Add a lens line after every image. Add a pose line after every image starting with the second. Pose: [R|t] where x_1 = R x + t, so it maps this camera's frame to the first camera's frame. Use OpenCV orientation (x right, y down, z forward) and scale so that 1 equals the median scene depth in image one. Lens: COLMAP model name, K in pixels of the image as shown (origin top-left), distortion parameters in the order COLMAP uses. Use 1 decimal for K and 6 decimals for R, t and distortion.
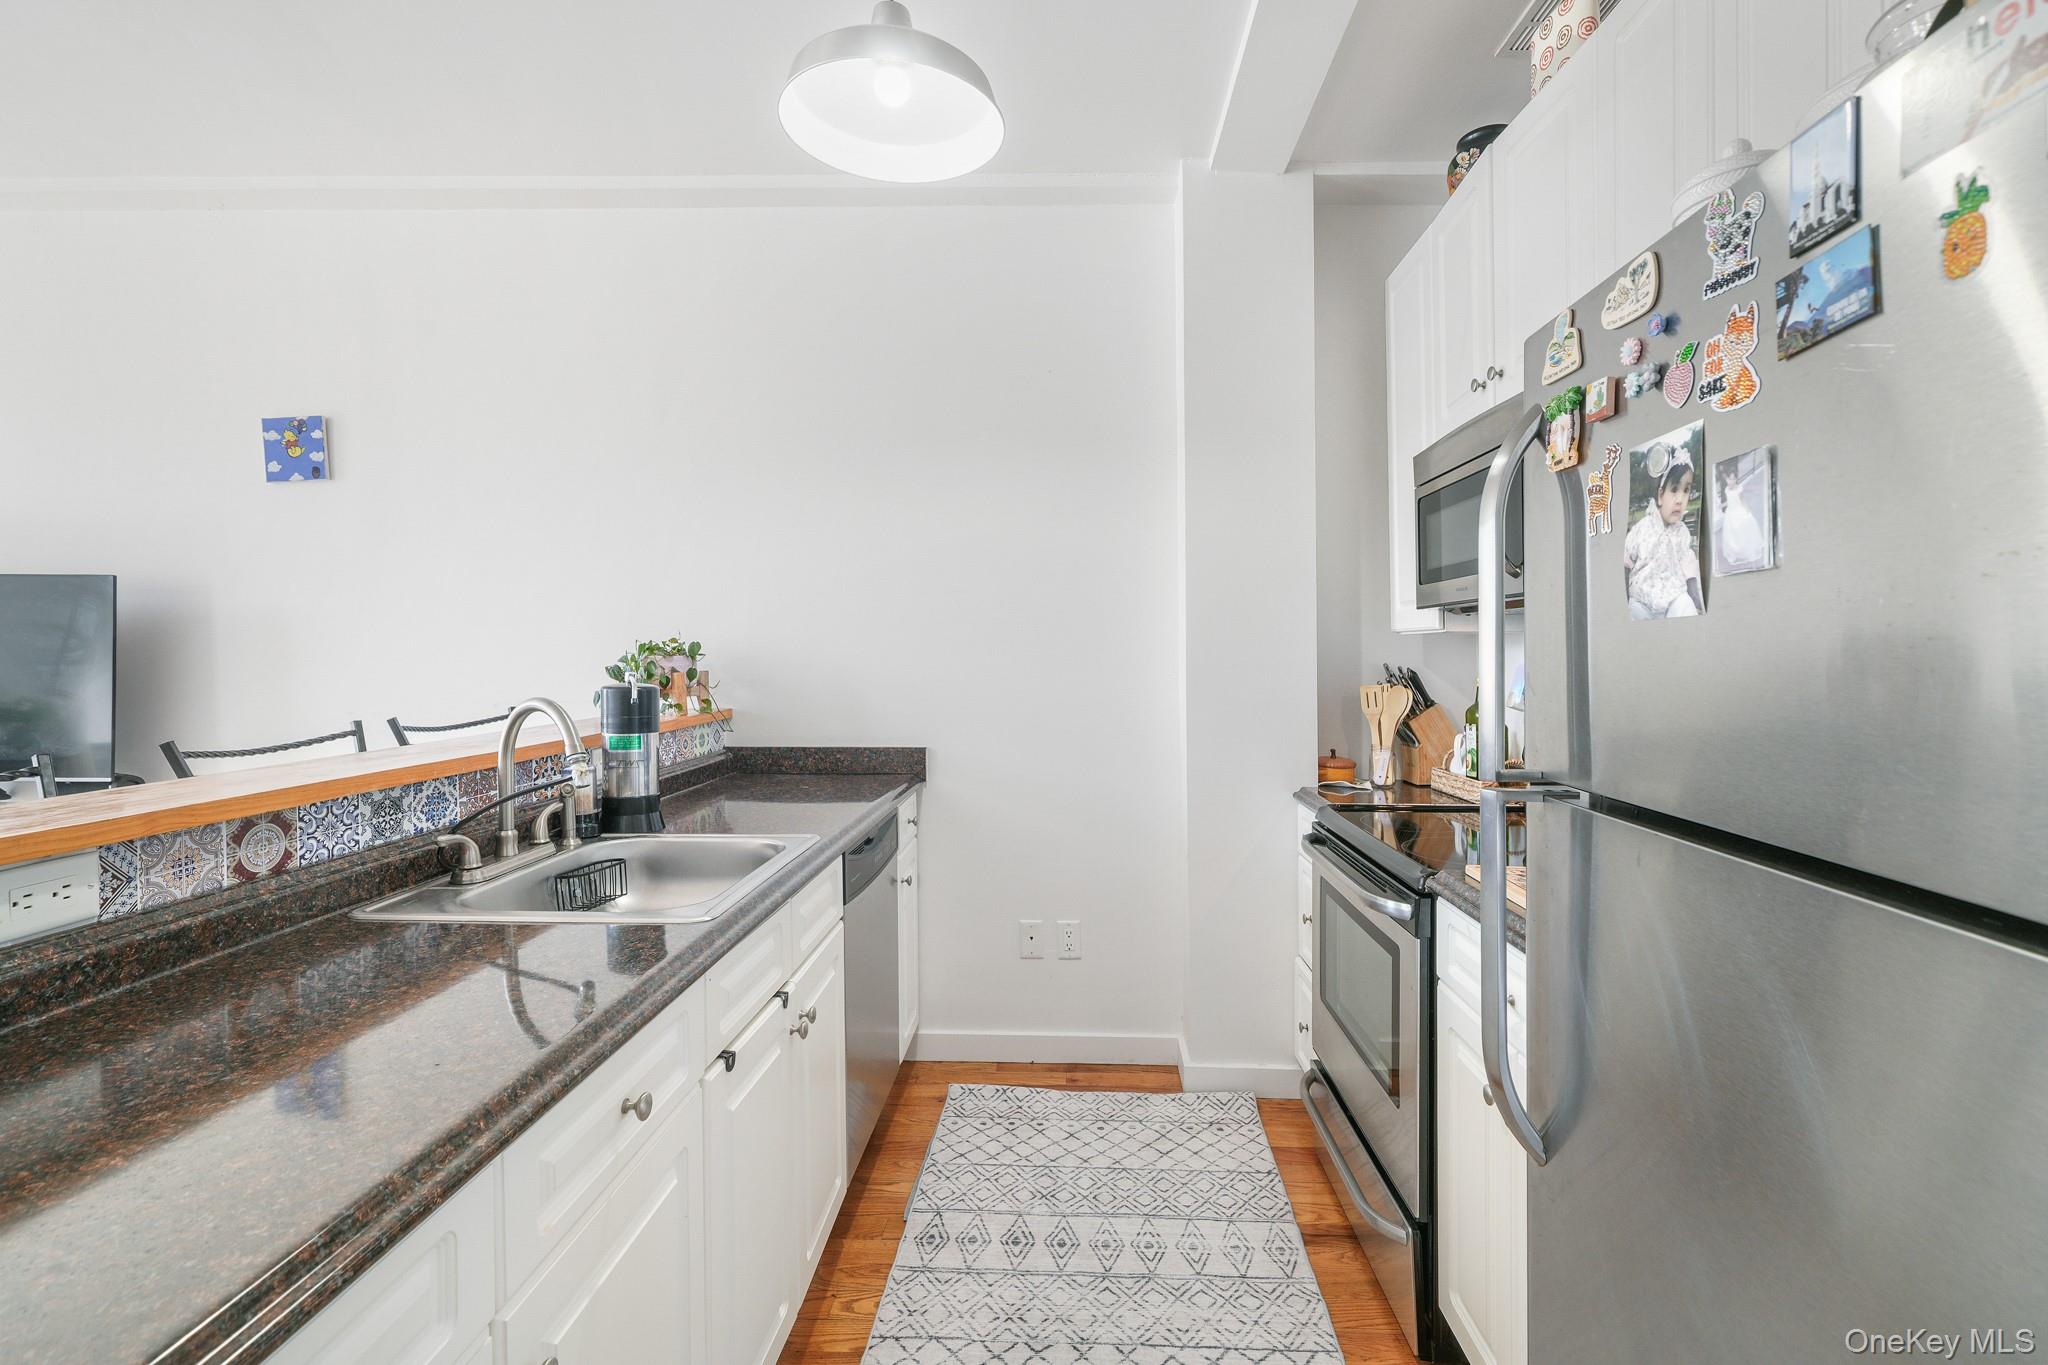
lens RADIAL K [[923.5, 0, 1039.4], [0, 923.5, 679.3], [0, 0, 1]] dist [0.000777, 0.000095]
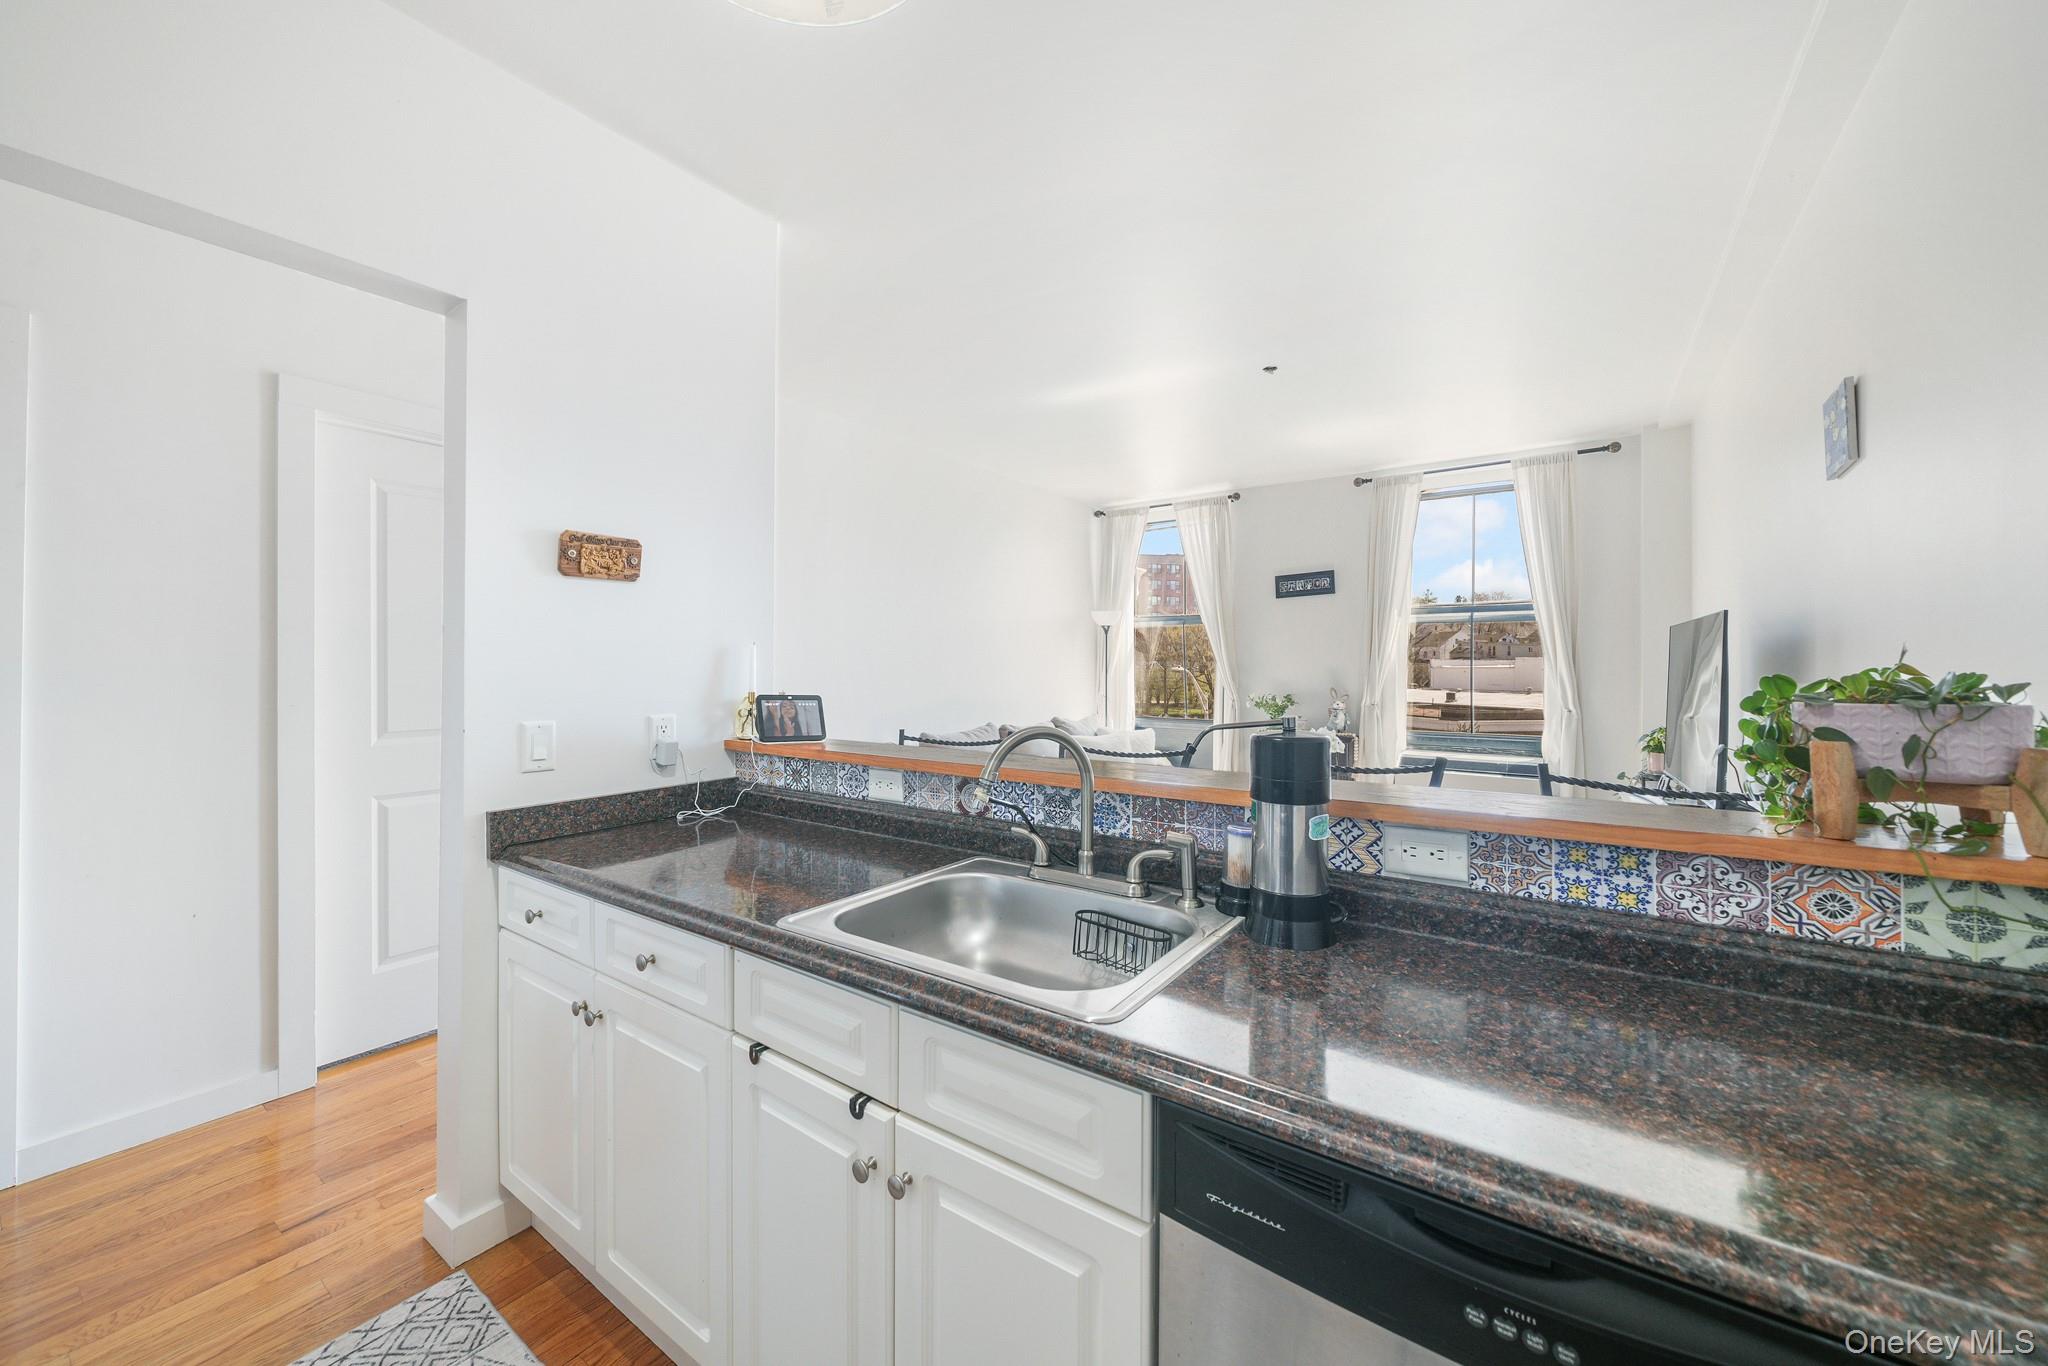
lens RADIAL K [[766.4, 0, 1014.4], [0, 766.4, 669.2], [0, 0, 1]] dist [-0.009840, -0.000998]
pose [[-0.540082, -0.007675, -0.841577, 0.151771], [-0.034891, 0.999303, 0.013277, -0.038109], [0.840889, 0.036534, -0.539973, 0.970047]]
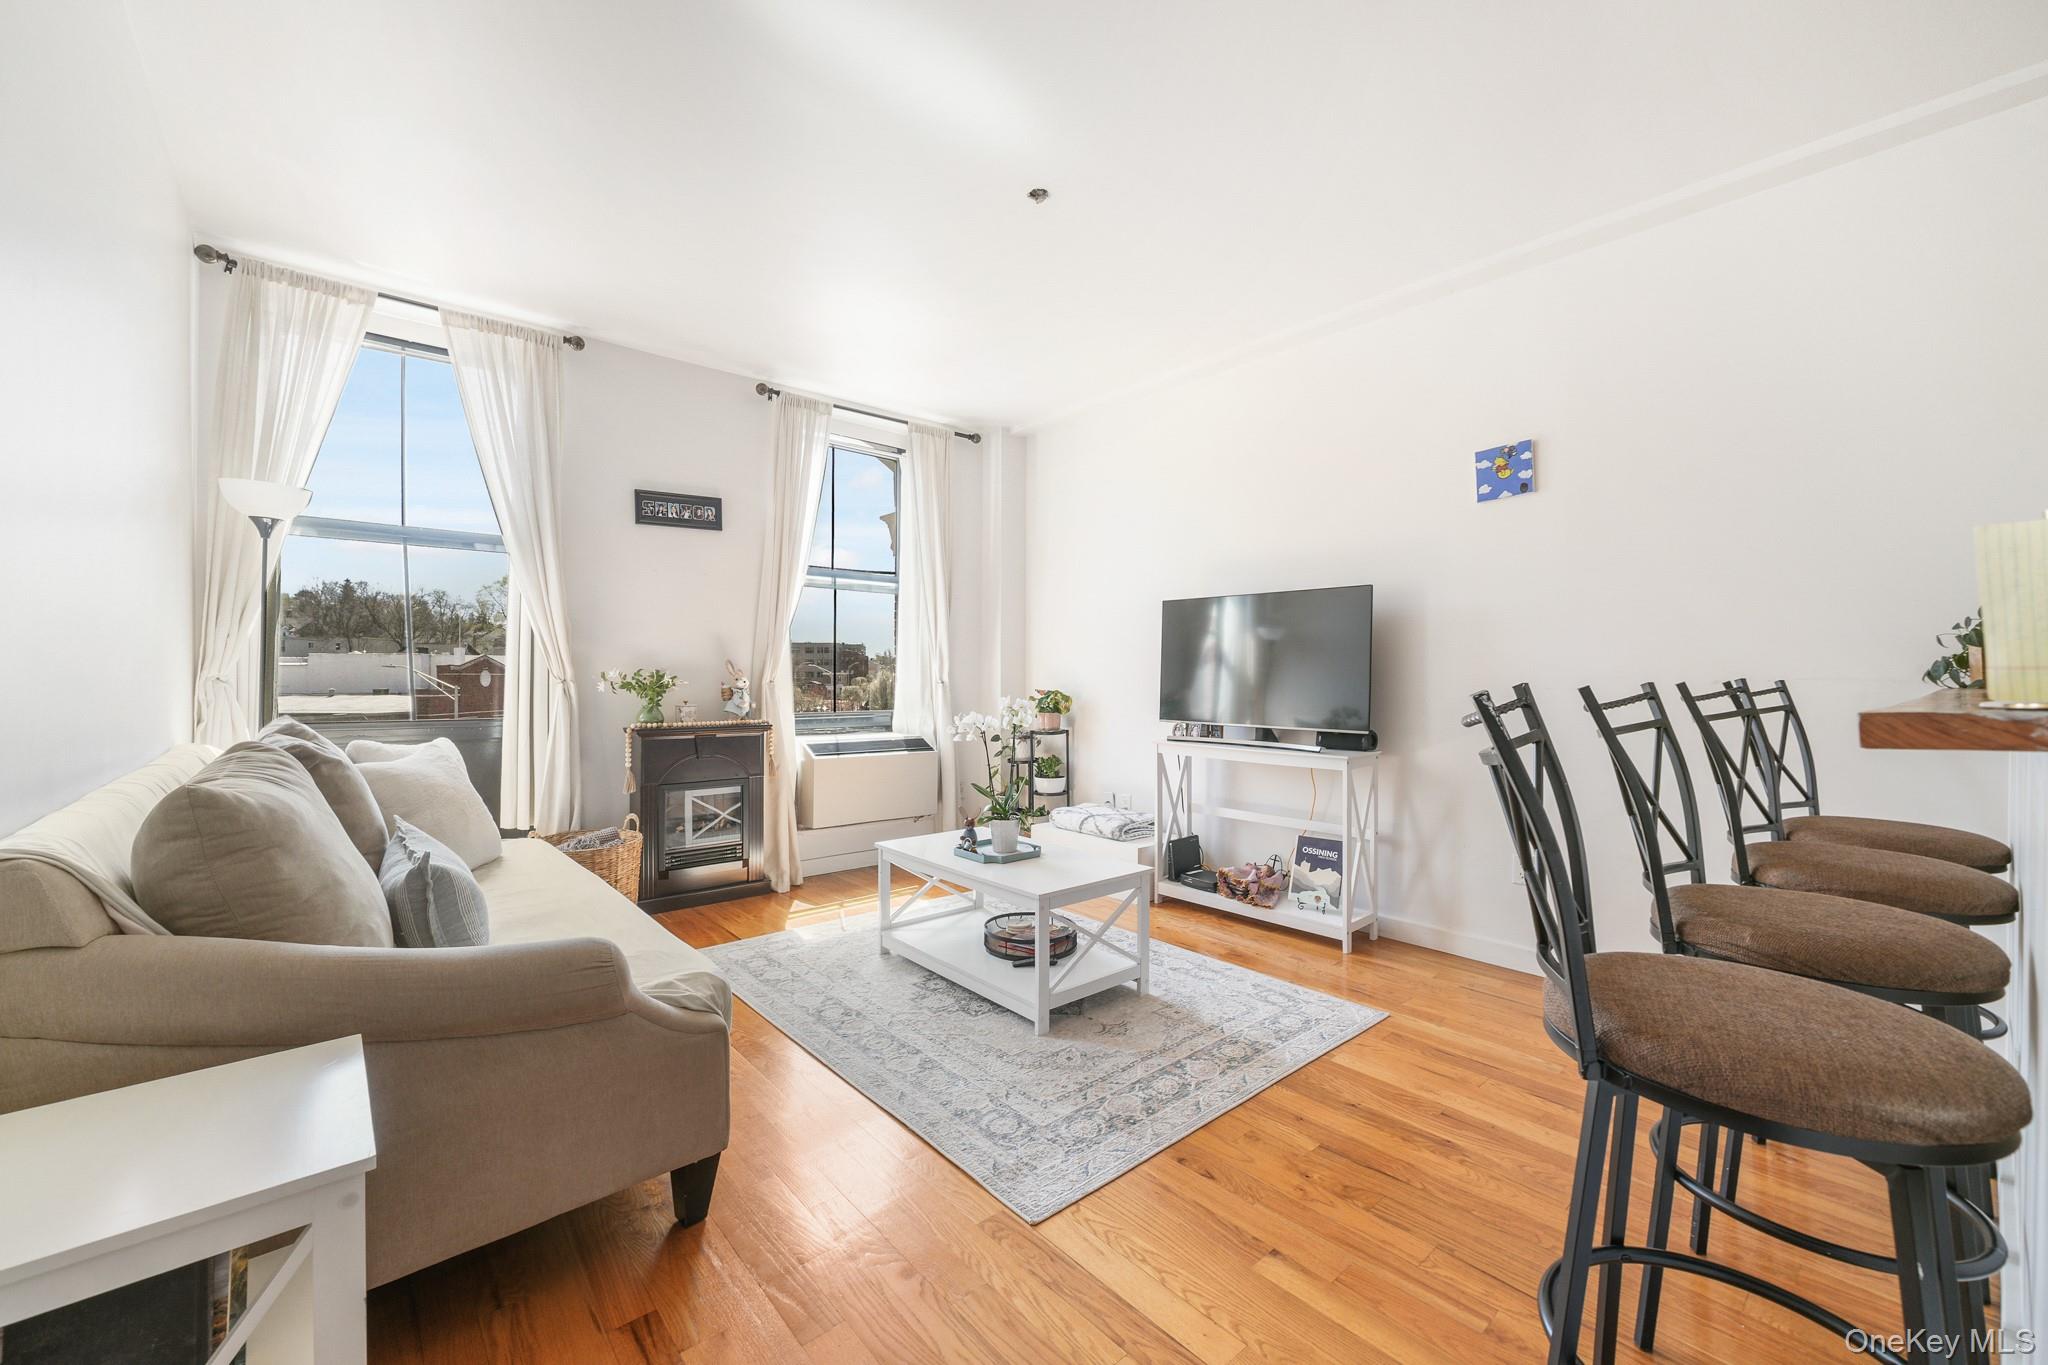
lens RADIAL K [[810.5, 0, 1043.6], [0, 810.5, 673.8], [0, 0, 1]] dist [-0.000346, -0.000217]
pose [[0.693537, -0.001828, -0.720419, -0.549531], [-0.026467, 0.999257, -0.028015, 0.078512], [0.719935, 0.038496, 0.692973, -0.210528]]
